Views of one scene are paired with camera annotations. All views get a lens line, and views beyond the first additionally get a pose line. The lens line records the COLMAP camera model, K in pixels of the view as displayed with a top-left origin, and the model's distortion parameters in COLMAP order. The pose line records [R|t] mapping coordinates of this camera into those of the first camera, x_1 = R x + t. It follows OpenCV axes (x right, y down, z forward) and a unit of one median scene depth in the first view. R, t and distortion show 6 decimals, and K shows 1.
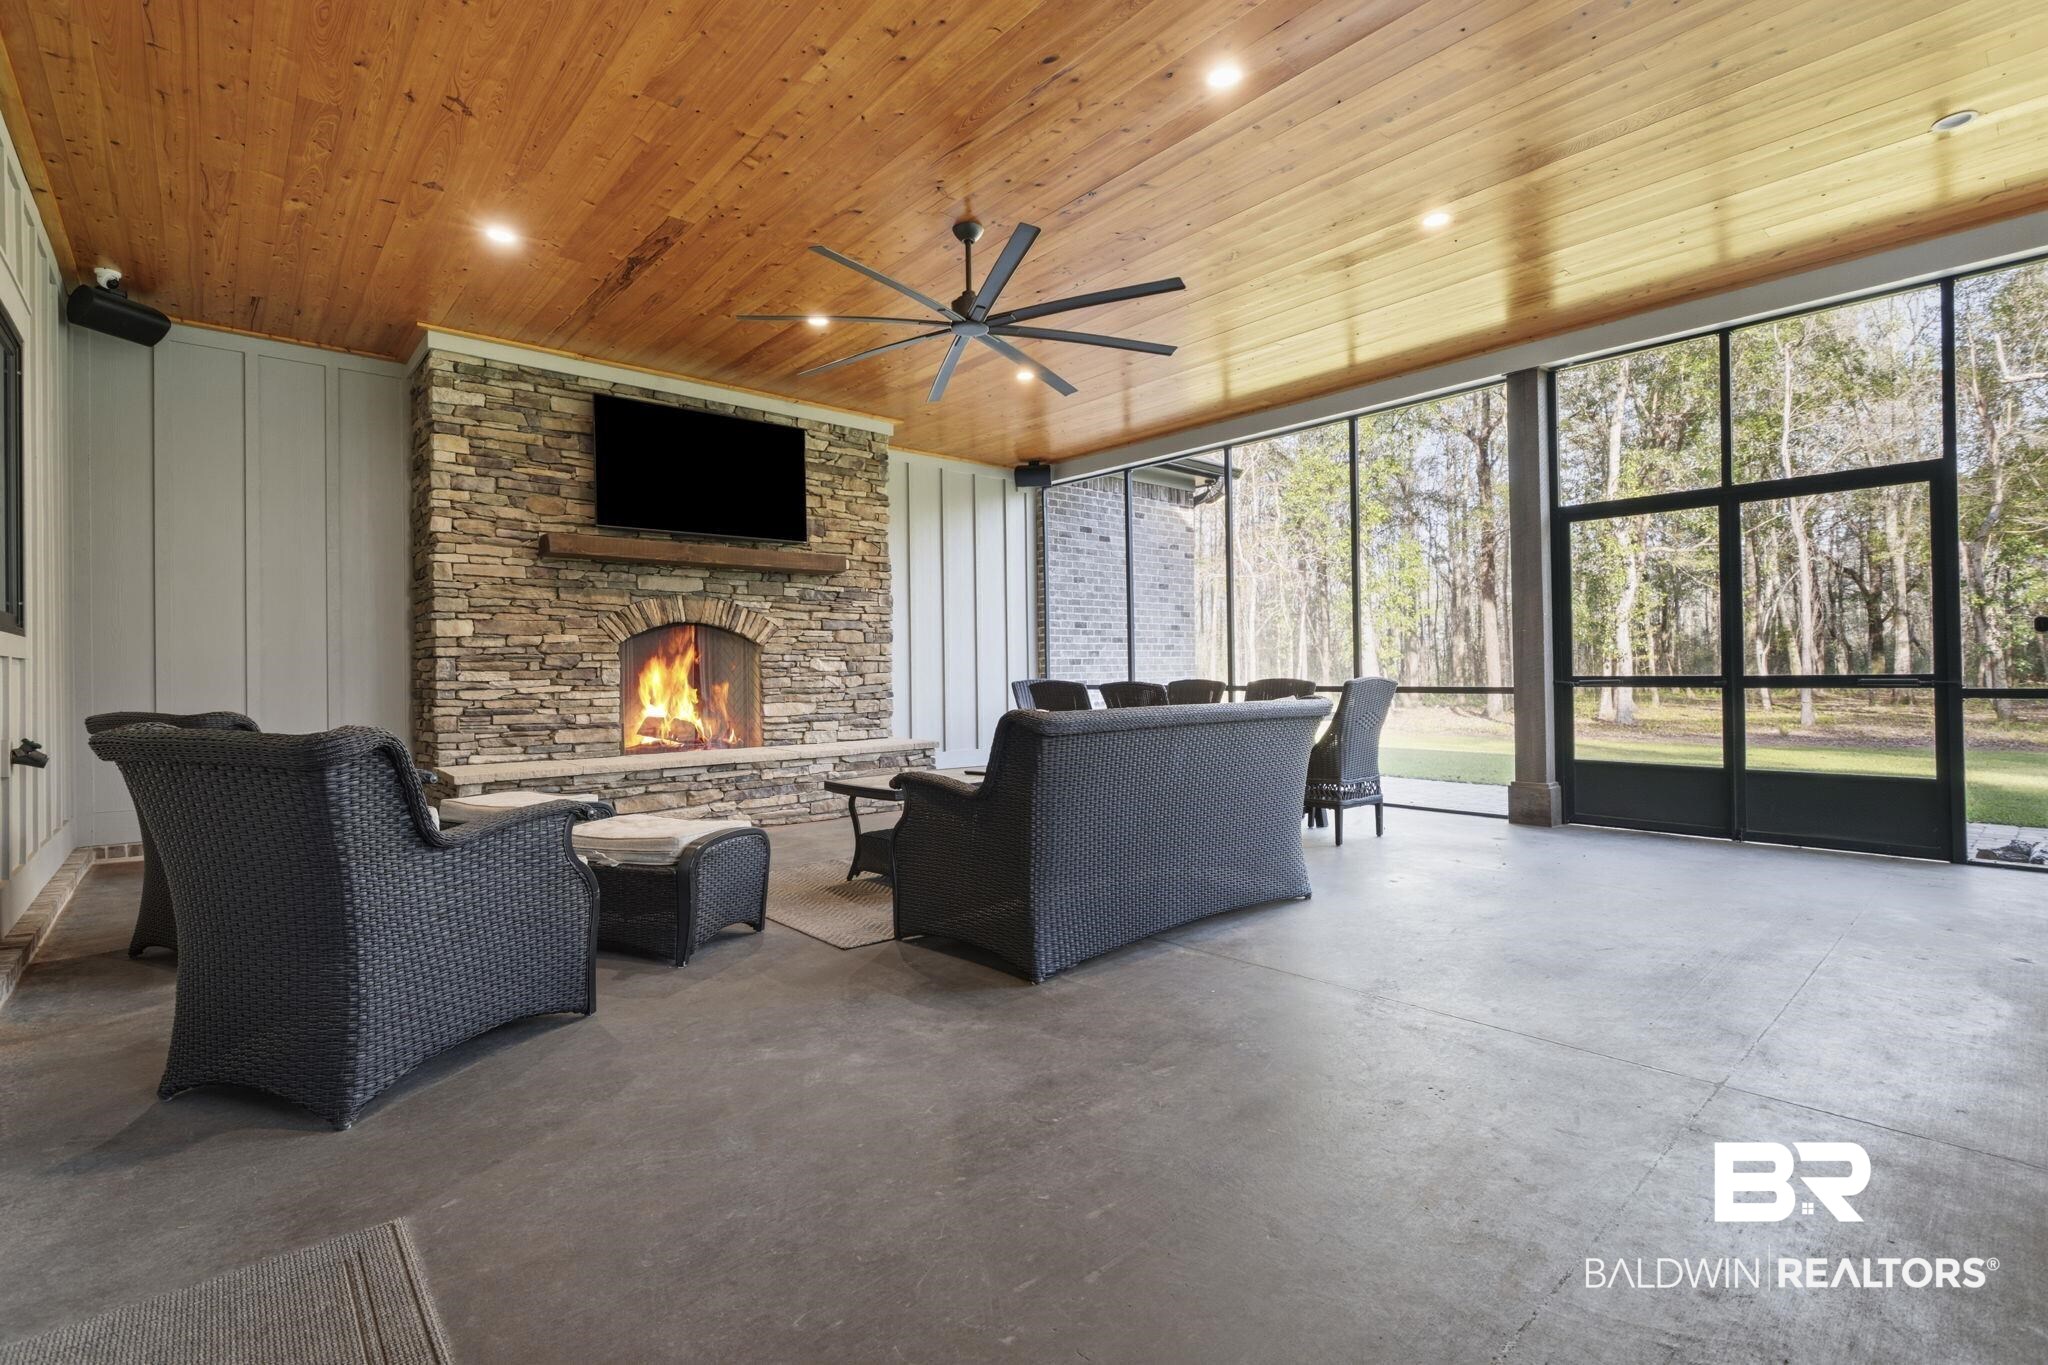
lens RADIAL K [[931.4, 0, 1025.5], [0, 931.4, 671.4], [0, 0, 1]] dist [0.002957, -0.000439]
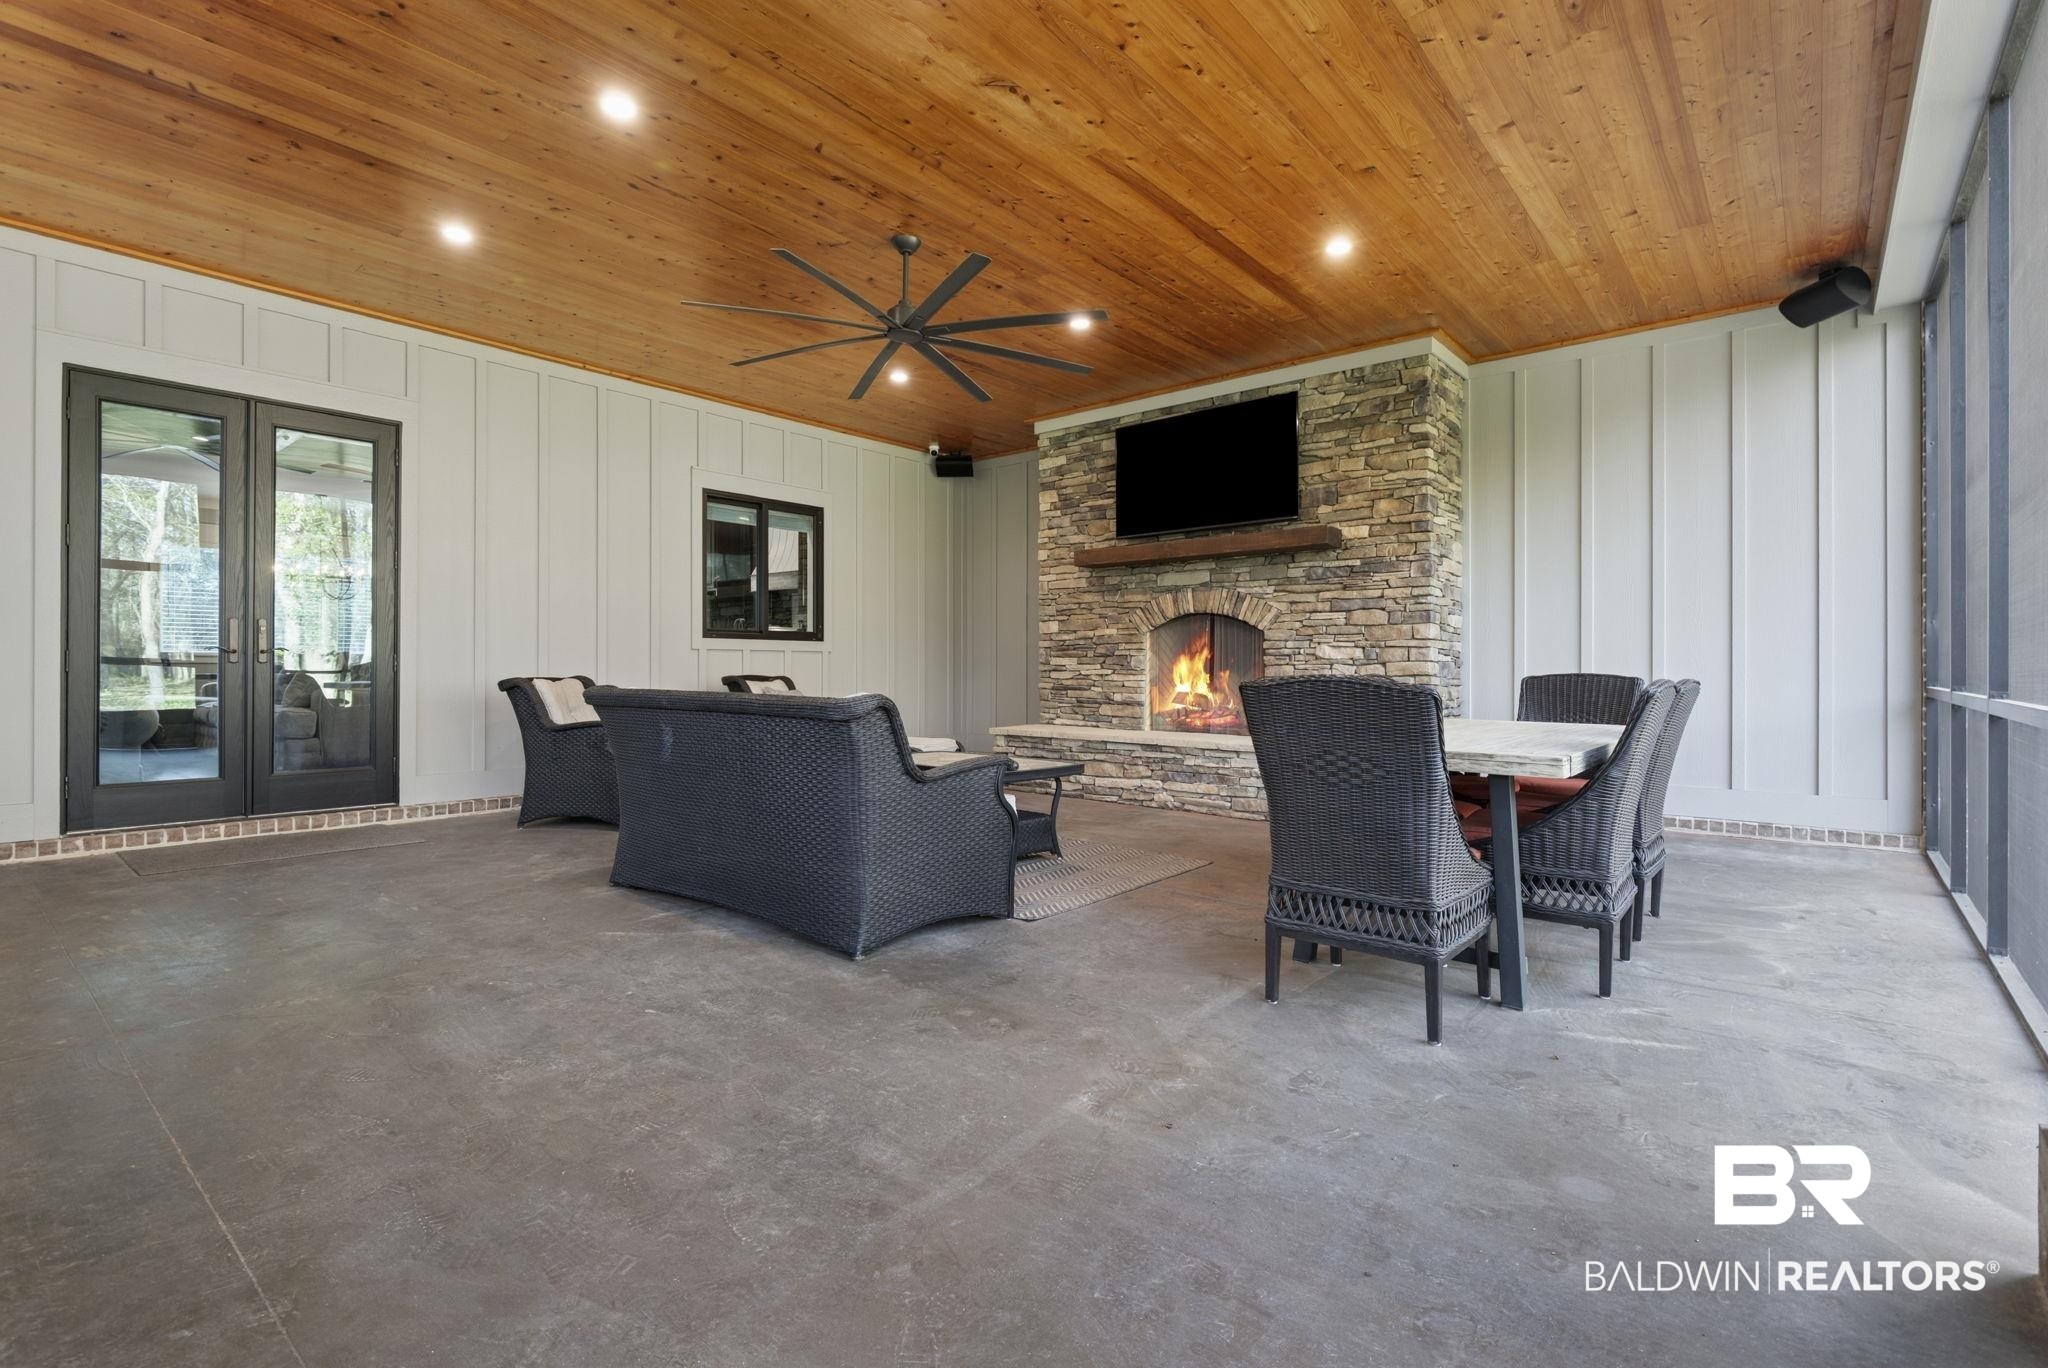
lens RADIAL K [[931.4, 0, 1029.0], [0, 931.4, 671.7], [0, 0, 1]] dist [0.002957, -0.000439]
pose [[0.147849, 0.017384, -0.988857, 0.694560], [-0.003025, 0.999849, 0.017124, -0.002690], [0.989005, 0.000460, 0.147879, 0.676592]]
